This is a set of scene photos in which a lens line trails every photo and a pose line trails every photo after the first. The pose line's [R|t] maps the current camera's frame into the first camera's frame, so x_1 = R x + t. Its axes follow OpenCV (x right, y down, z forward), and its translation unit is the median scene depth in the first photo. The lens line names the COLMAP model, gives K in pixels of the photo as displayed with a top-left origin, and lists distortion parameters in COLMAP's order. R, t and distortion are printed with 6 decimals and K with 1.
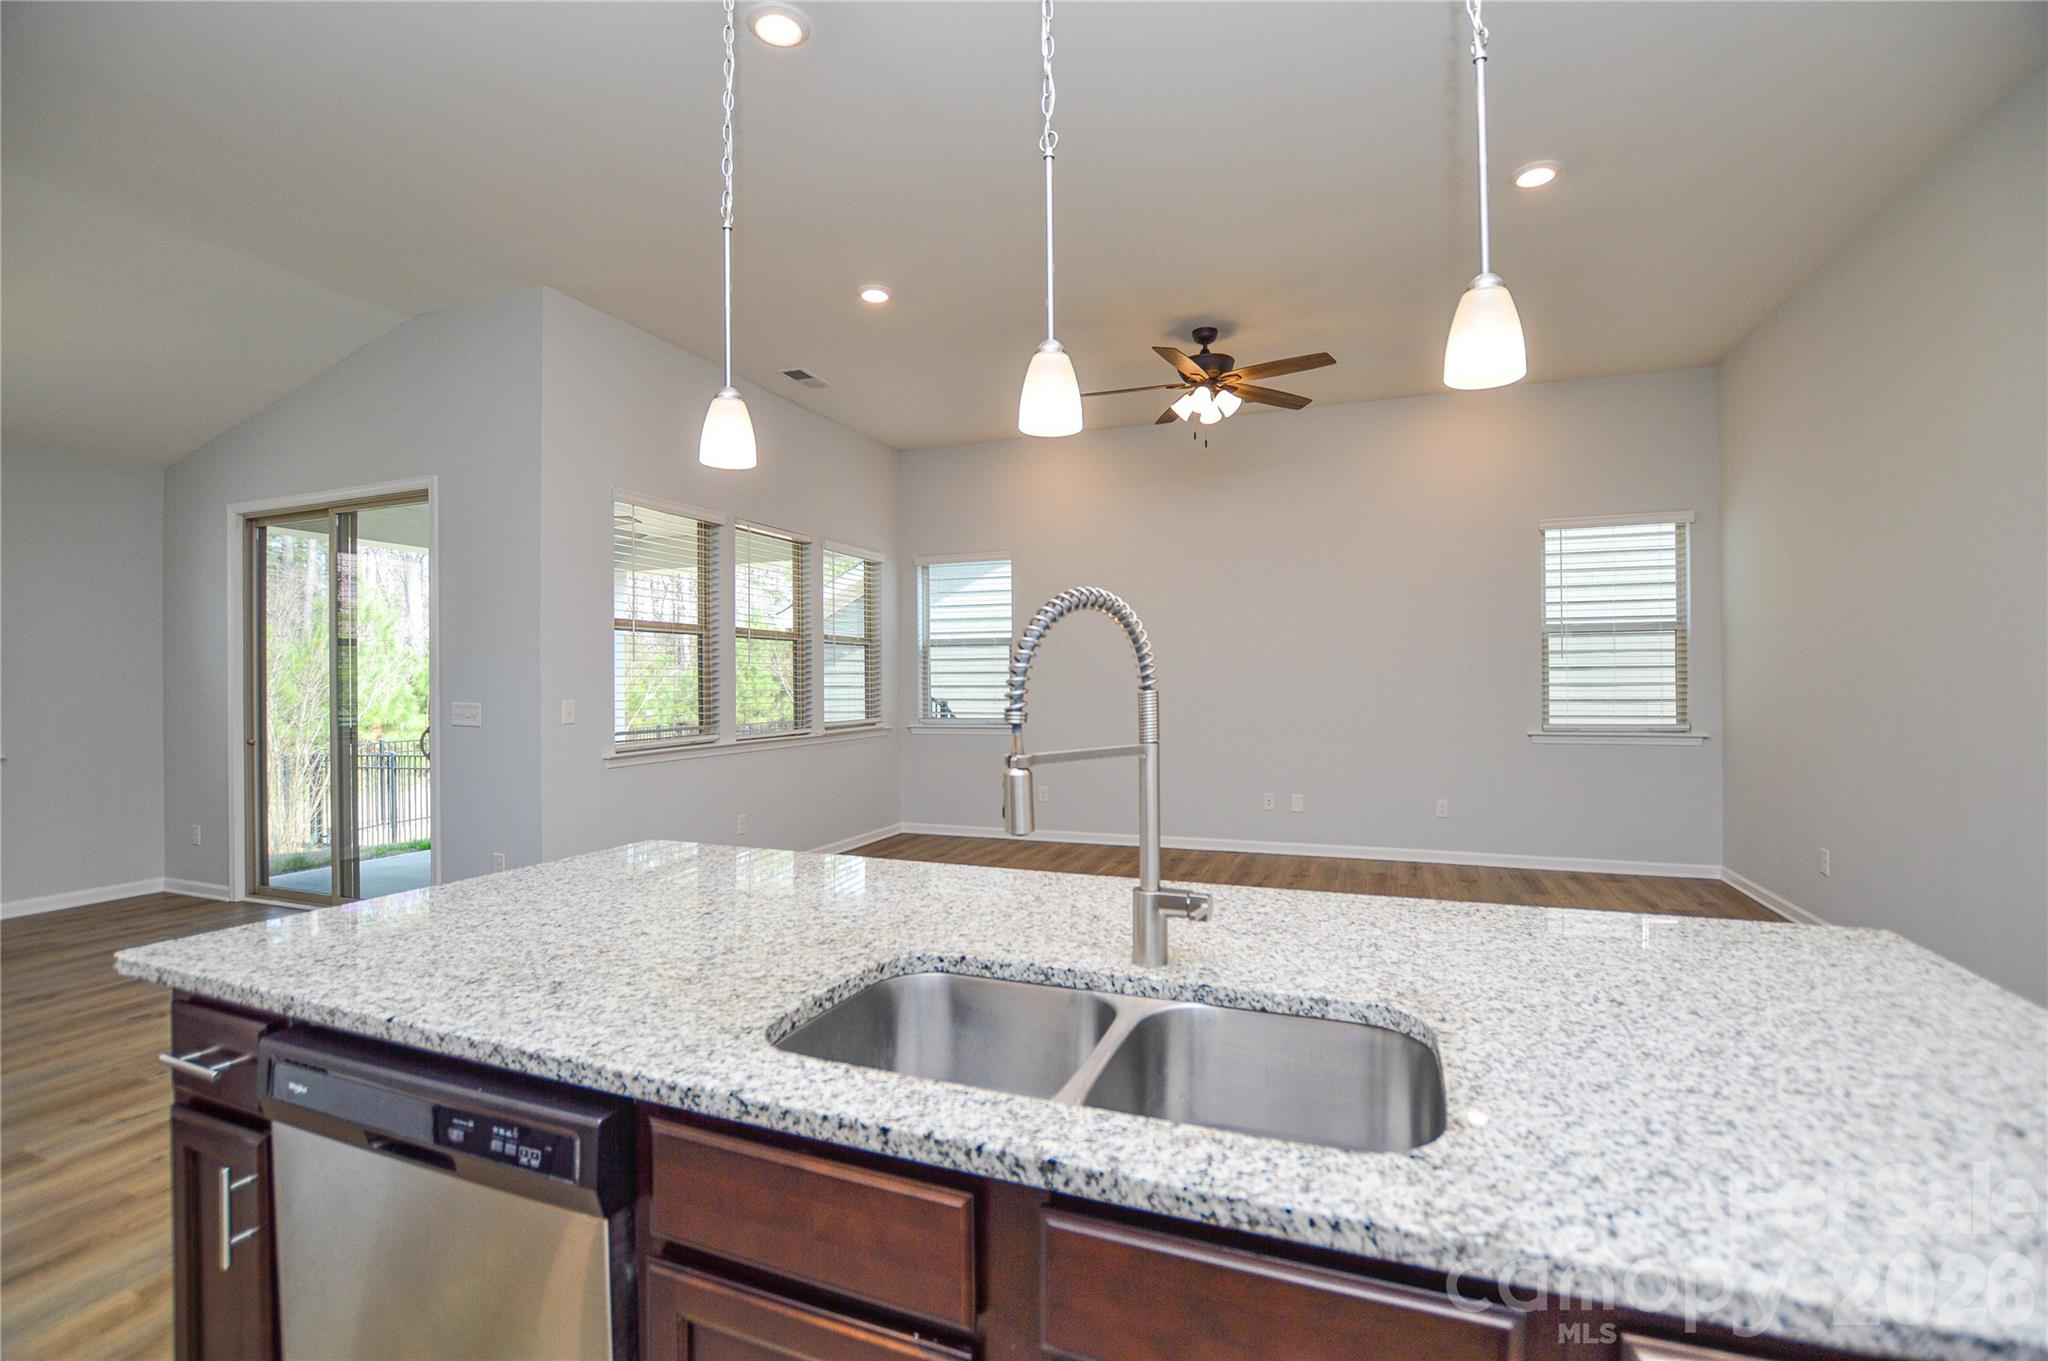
lens RADIAL K [[922.3, 0, 1021.7], [0, 922.3, 670.3], [0, 0, 1]] dist [-0.026114, 0.000901]
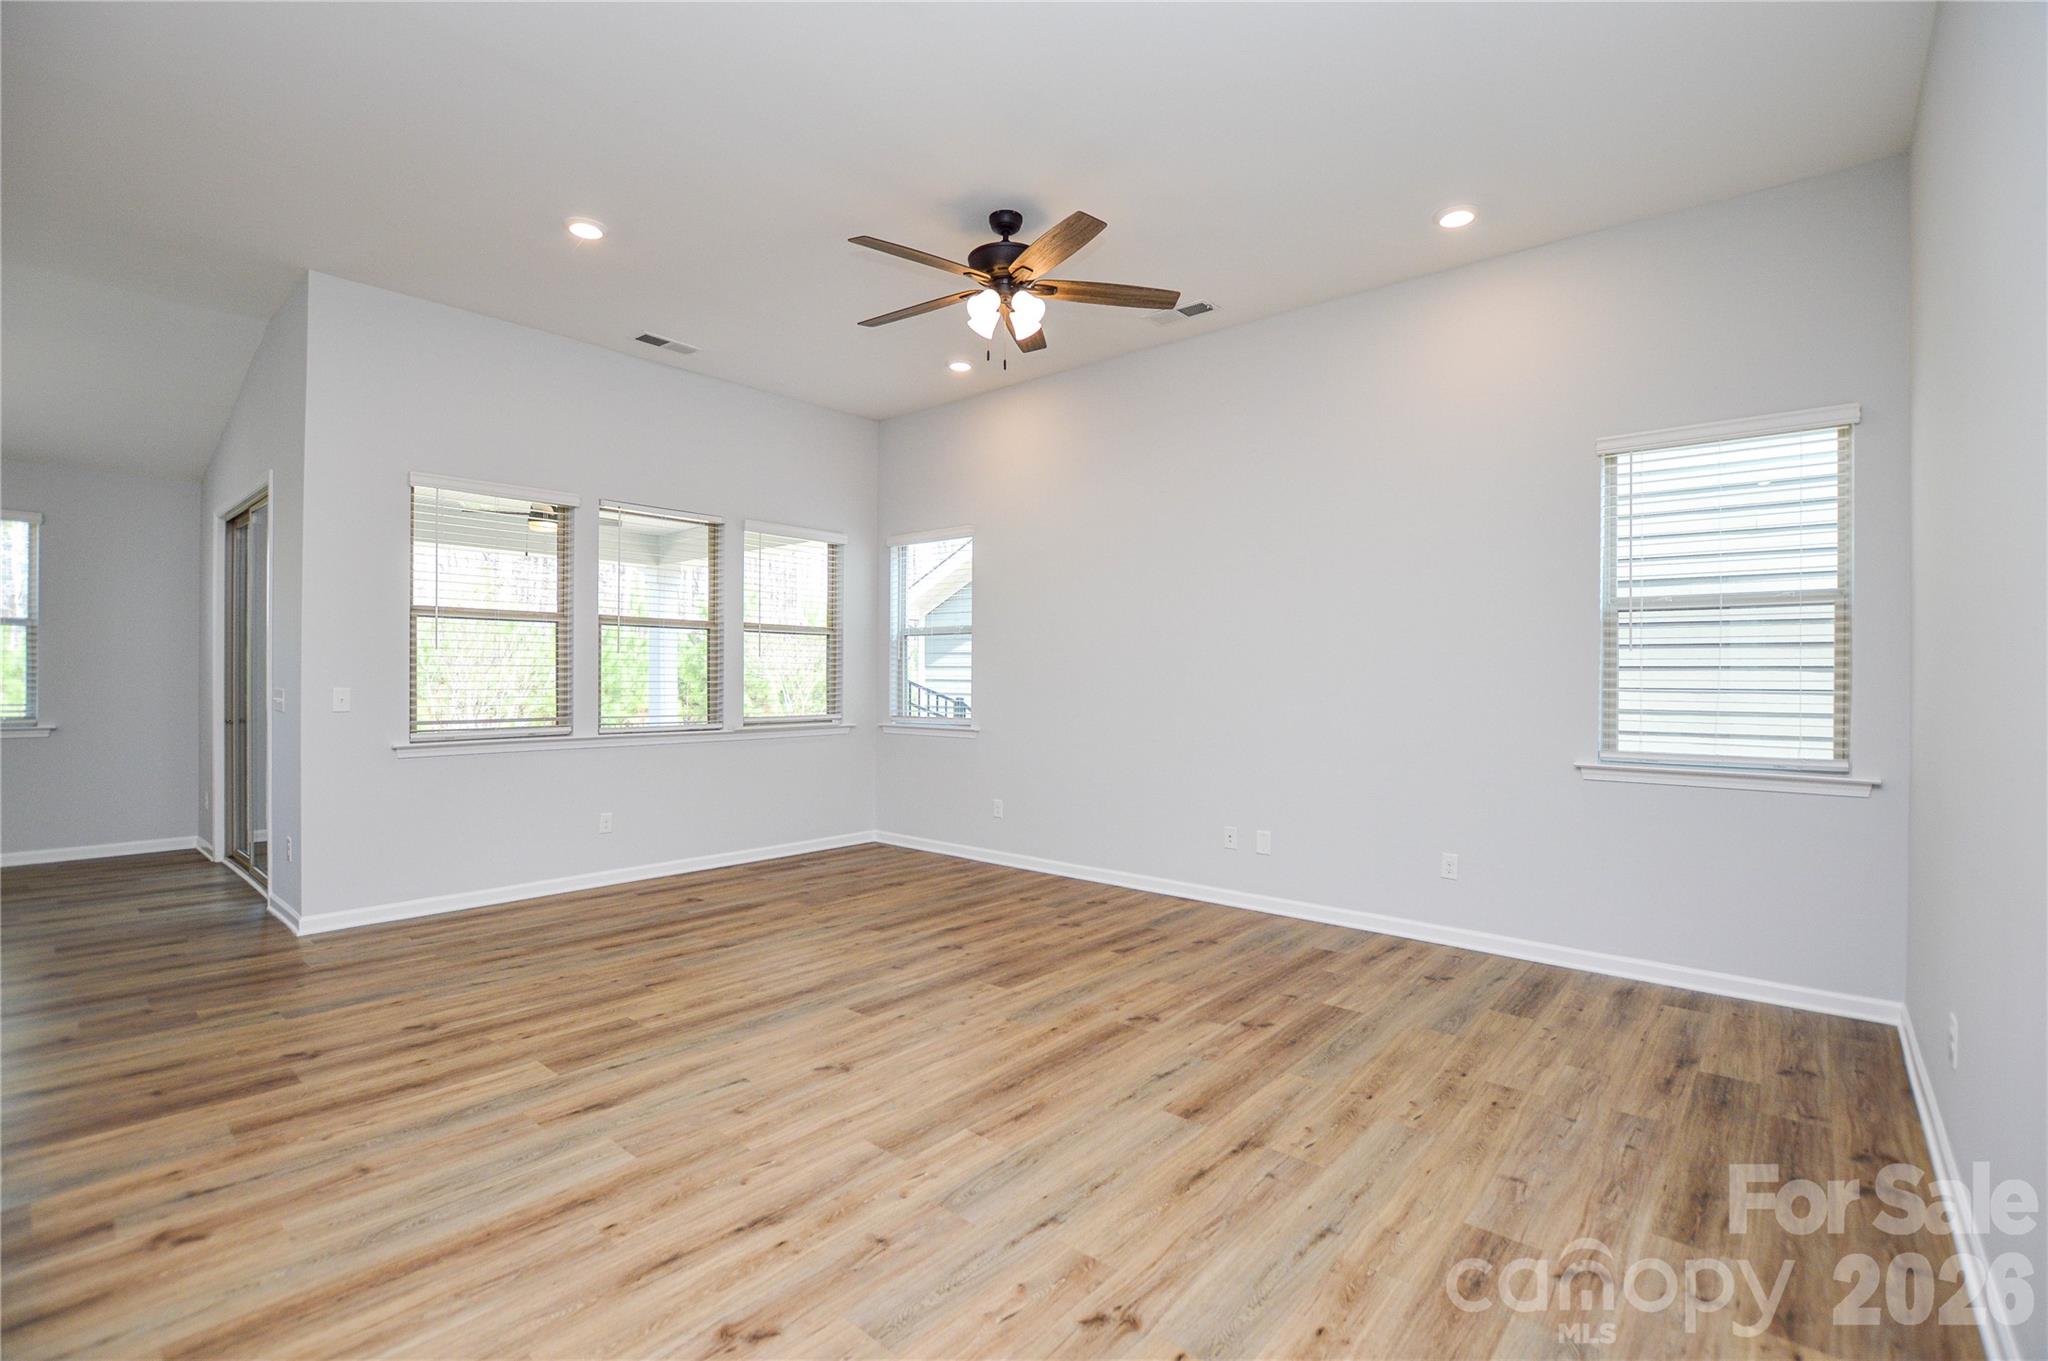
lens RADIAL K [[922.3, 0, 1016.4], [0, 922.3, 675.3], [0, 0, 1]] dist [-0.026114, 0.000901]
pose [[0.940725, 0.013027, -0.338919, 0.411116], [-0.009815, 0.999889, 0.011189, 0.001159], [0.339028, -0.007199, 0.940749, 0.252551]]
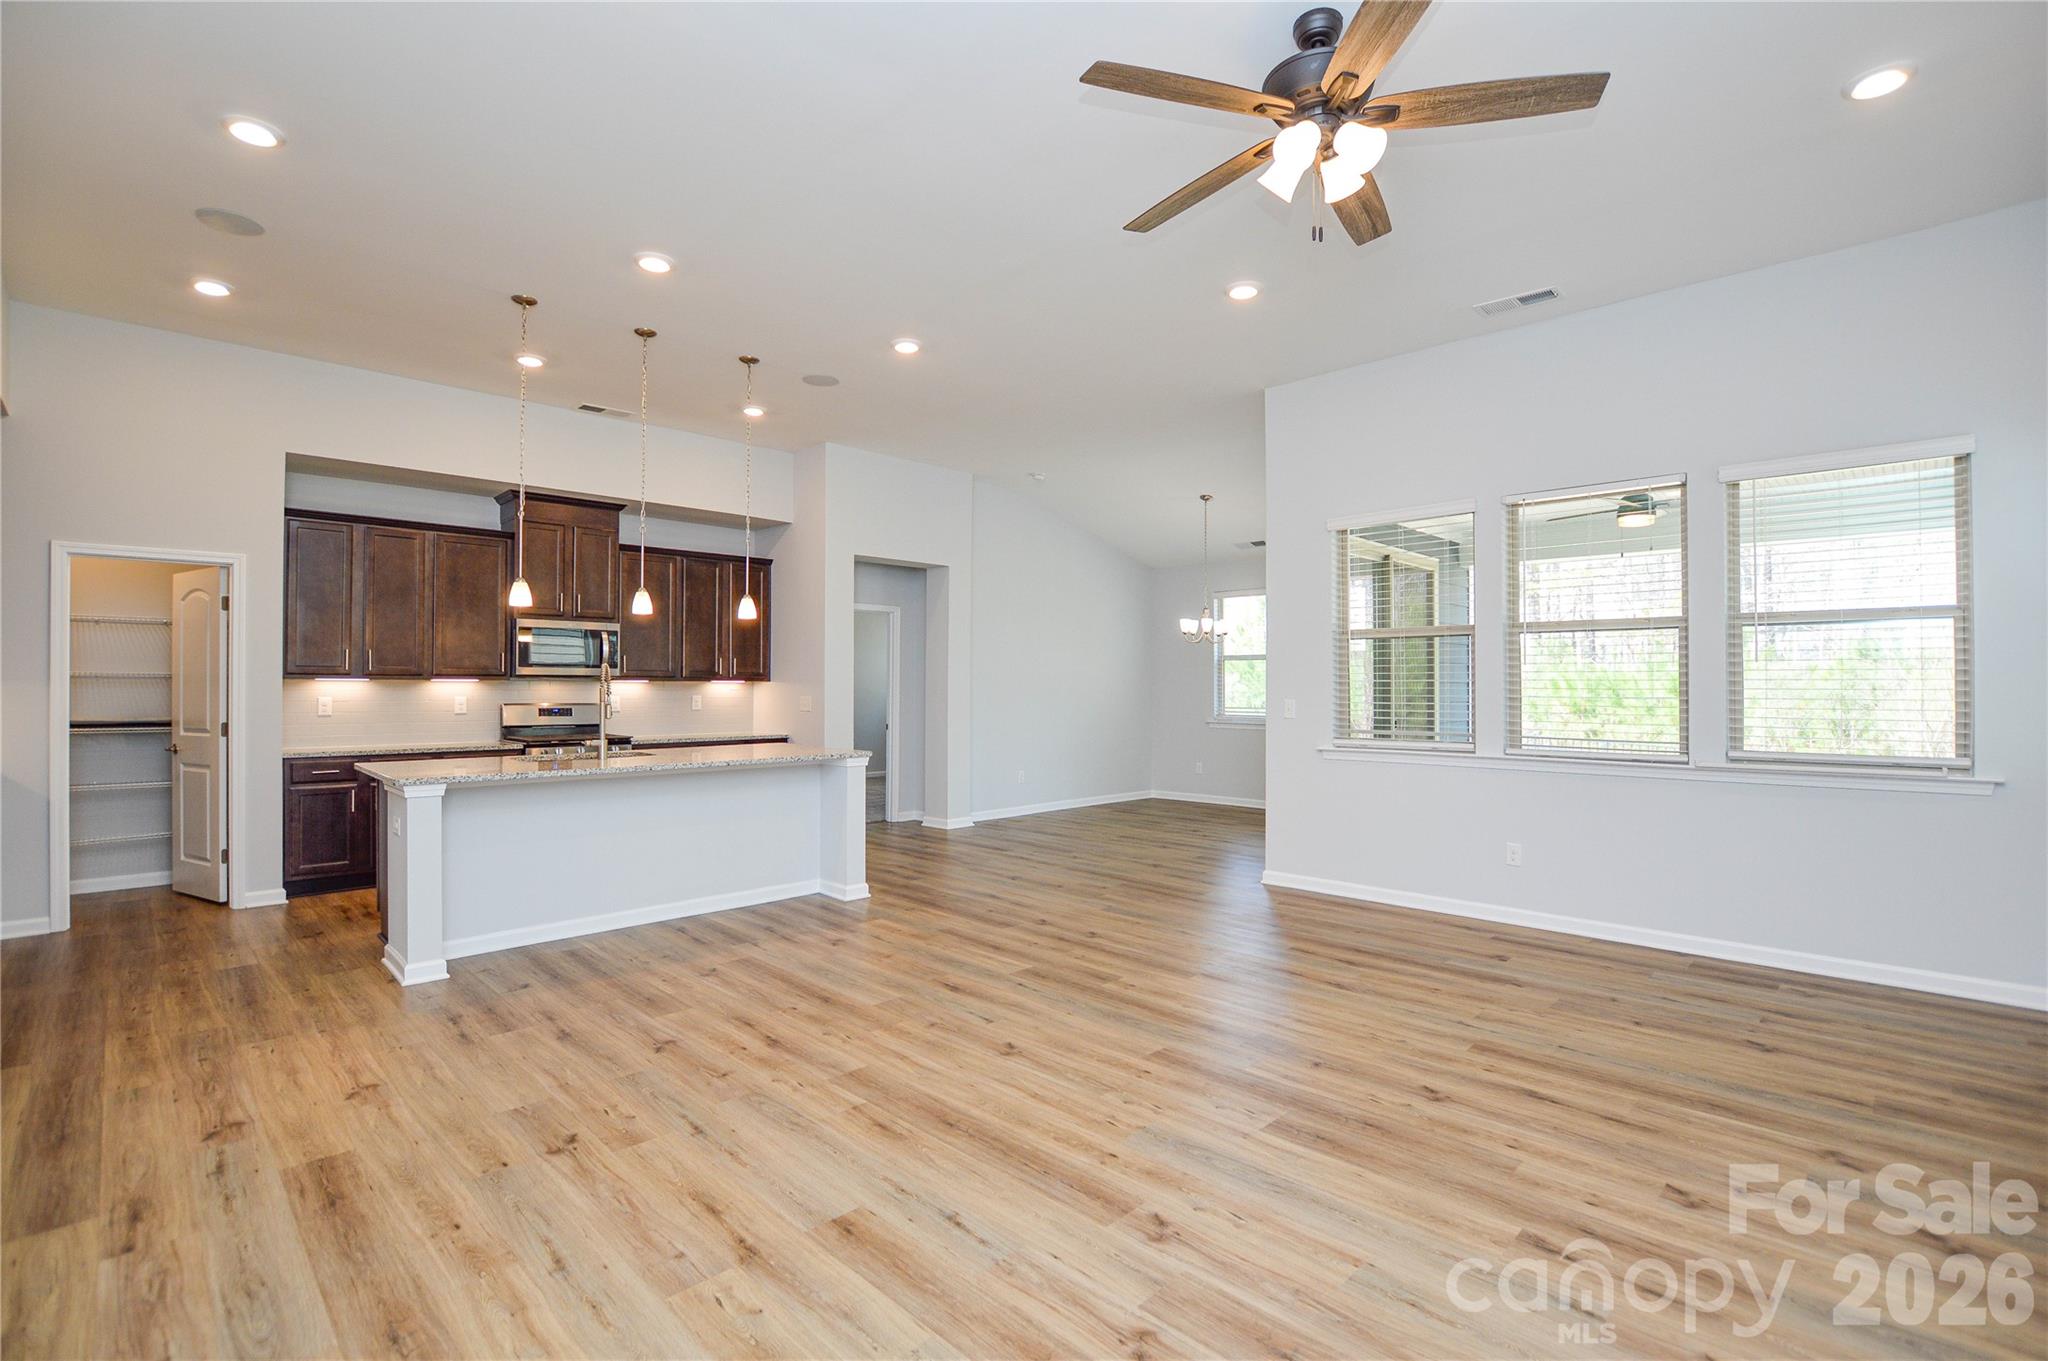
lens RADIAL K [[922.3, 0, 1027.9], [0, 922.3, 679.2], [0, 0, 1]] dist [-0.026114, 0.000901]
pose [[-0.396119, -0.000809, -0.918199, 0.592313], [0.011486, 0.999917, -0.005836, 0.004879], [0.918127, -0.012858, -0.396077, 0.763909]]
